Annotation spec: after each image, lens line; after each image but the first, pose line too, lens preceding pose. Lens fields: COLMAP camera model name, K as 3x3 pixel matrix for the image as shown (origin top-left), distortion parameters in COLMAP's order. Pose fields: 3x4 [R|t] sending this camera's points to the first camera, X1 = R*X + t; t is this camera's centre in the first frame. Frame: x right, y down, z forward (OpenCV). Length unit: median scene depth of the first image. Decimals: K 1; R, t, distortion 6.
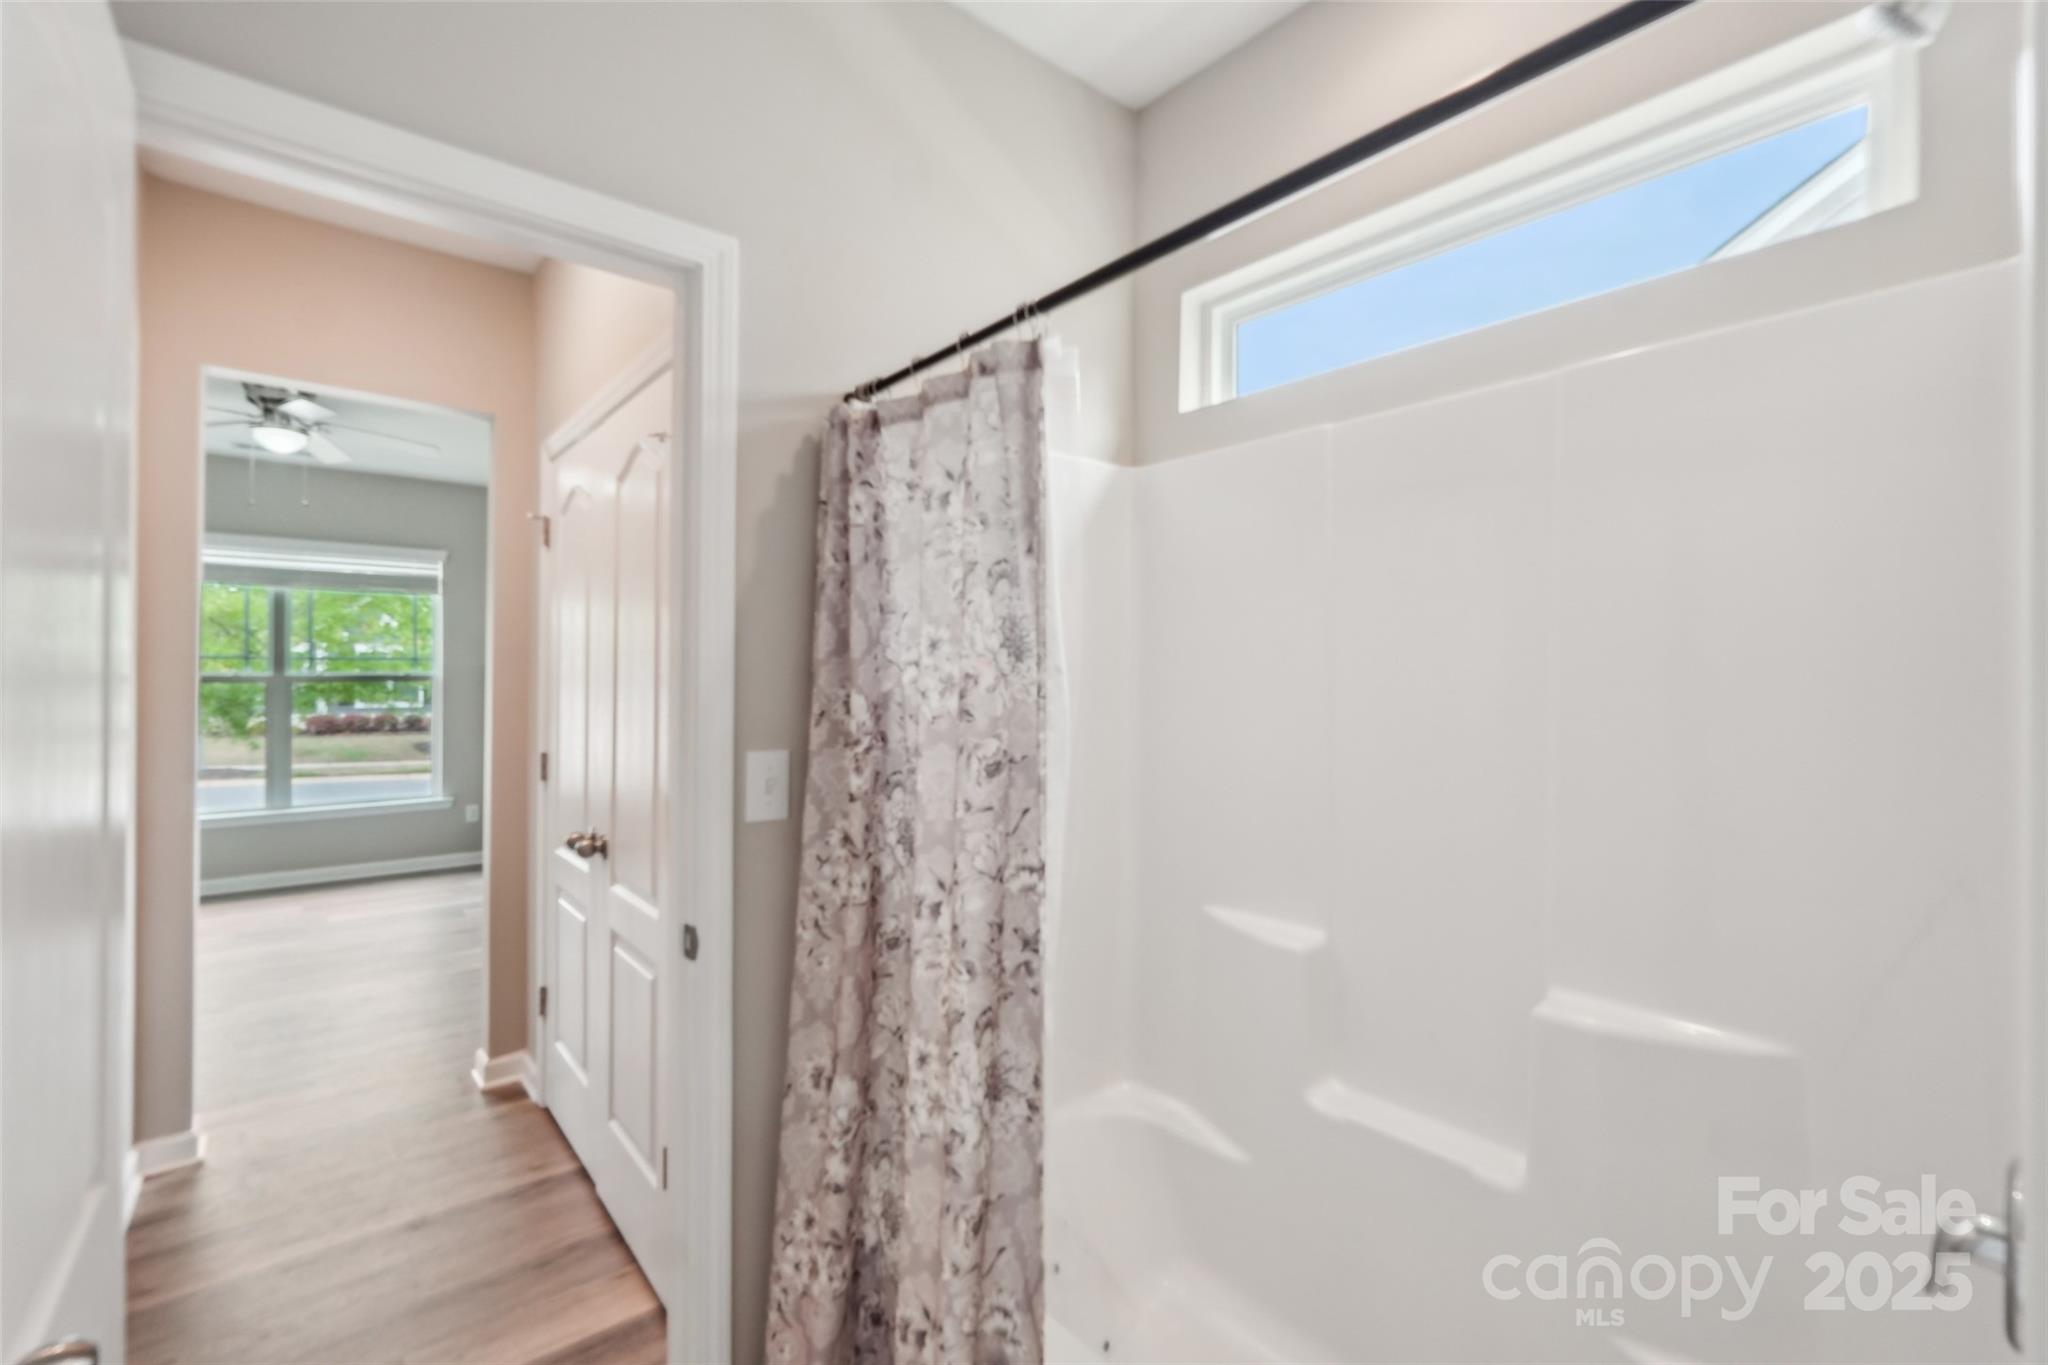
lens RADIAL K [[875.2, 0, 1029.5], [0, 875.2, 674.9], [0, 0, 1]] dist [-0.007874, 0.004504]
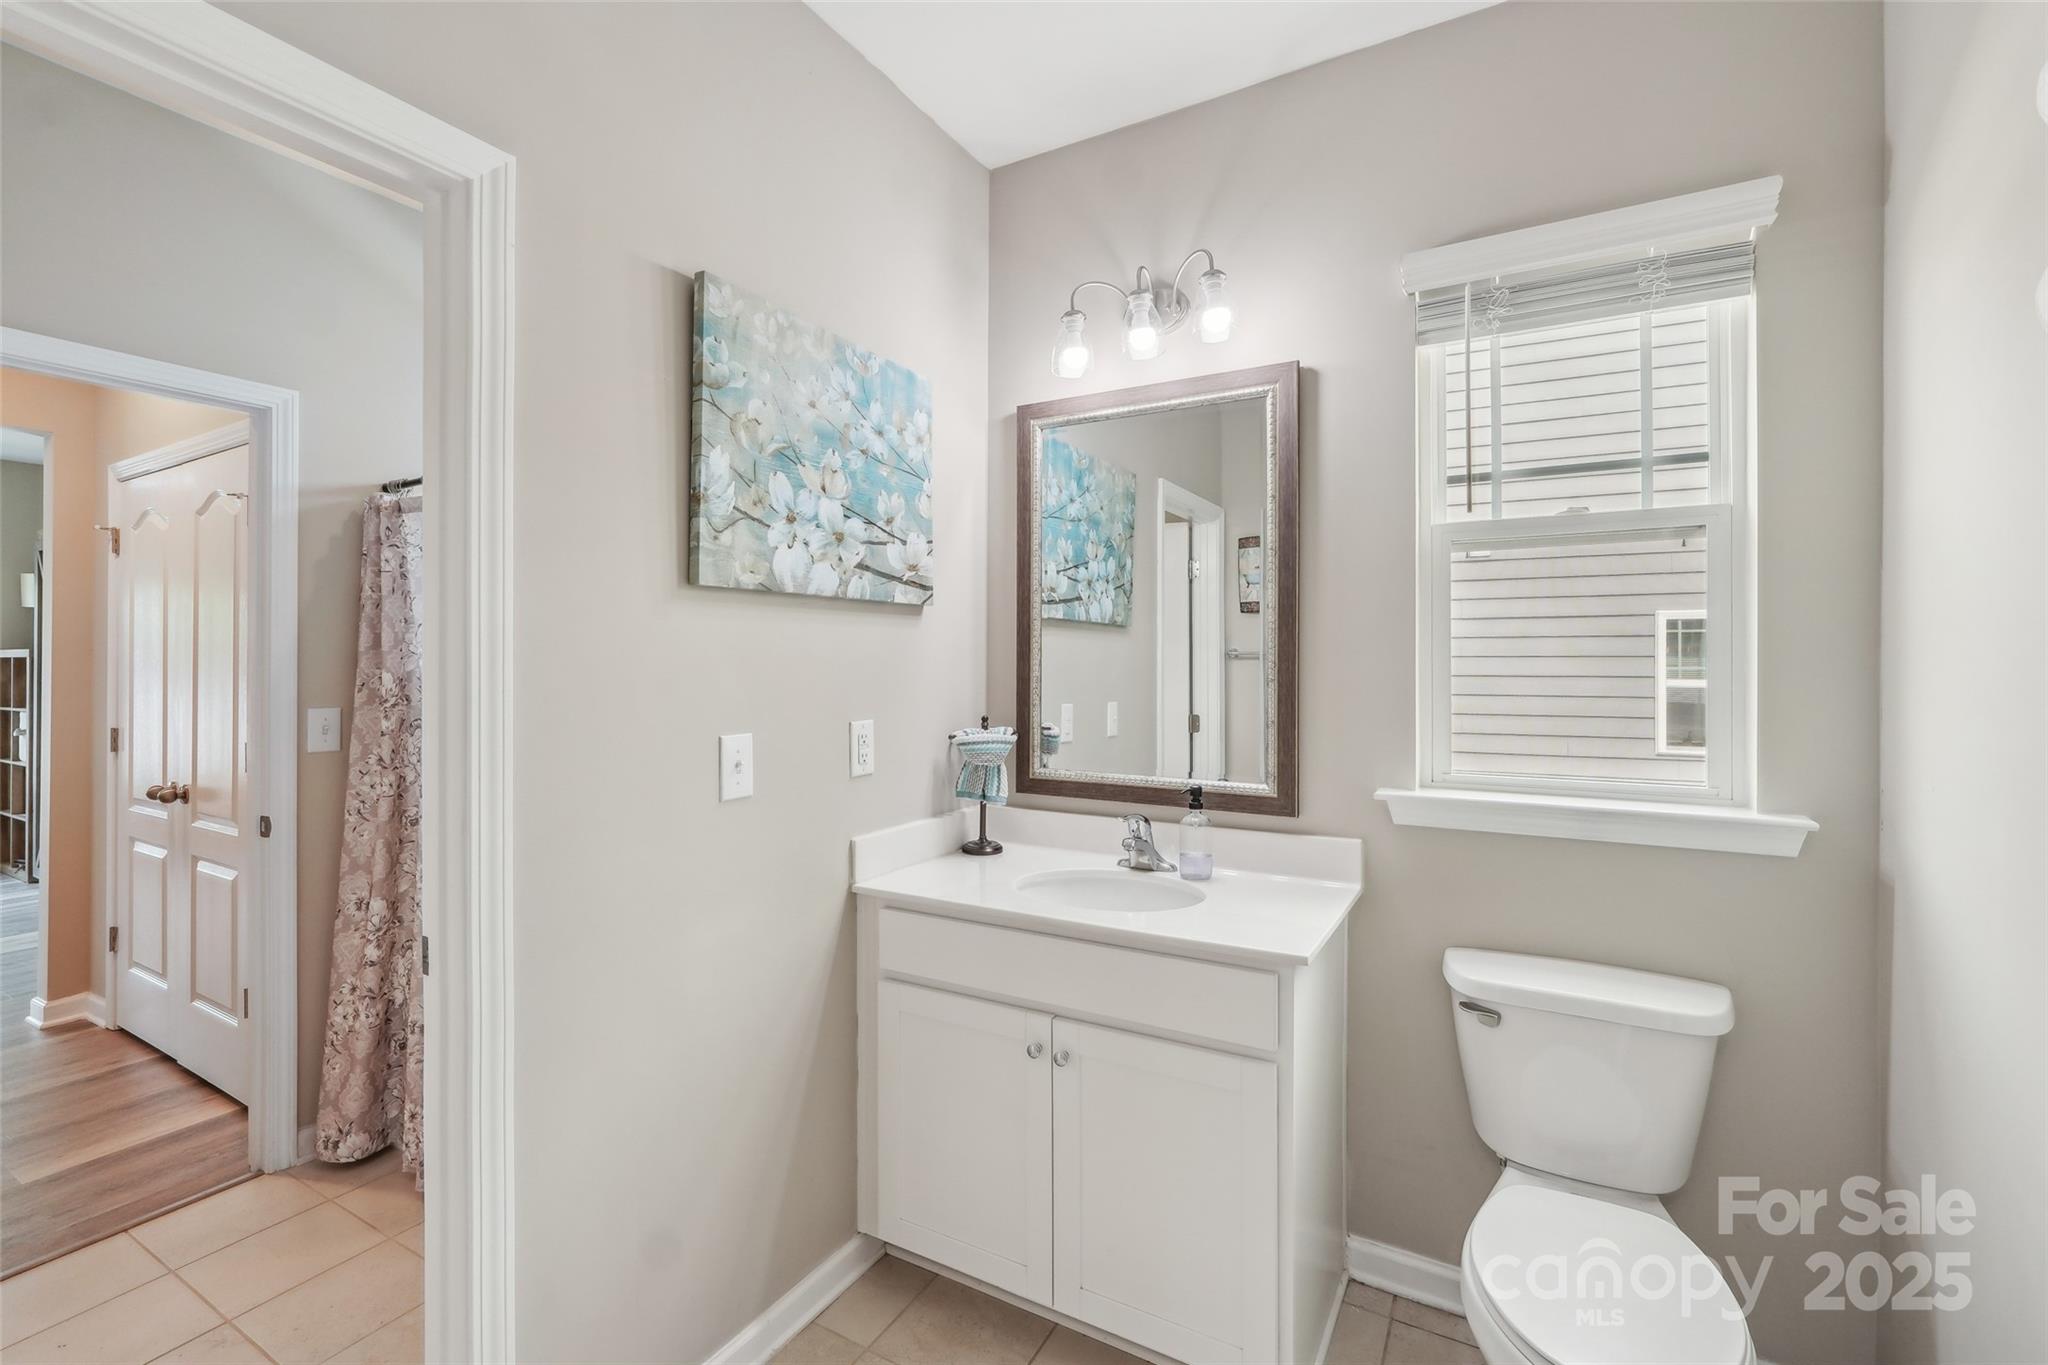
lens RADIAL K [[875.2, 0, 1016.7], [0, 875.2, 677.7], [0, 0, 1]] dist [-0.007874, 0.004504]
pose [[0.943607, -0.001332, 0.331066, 0.381761], [-0.002061, 0.999949, 0.009899, 0.013286], [-0.331063, -0.010023, 0.943556, -0.958940]]
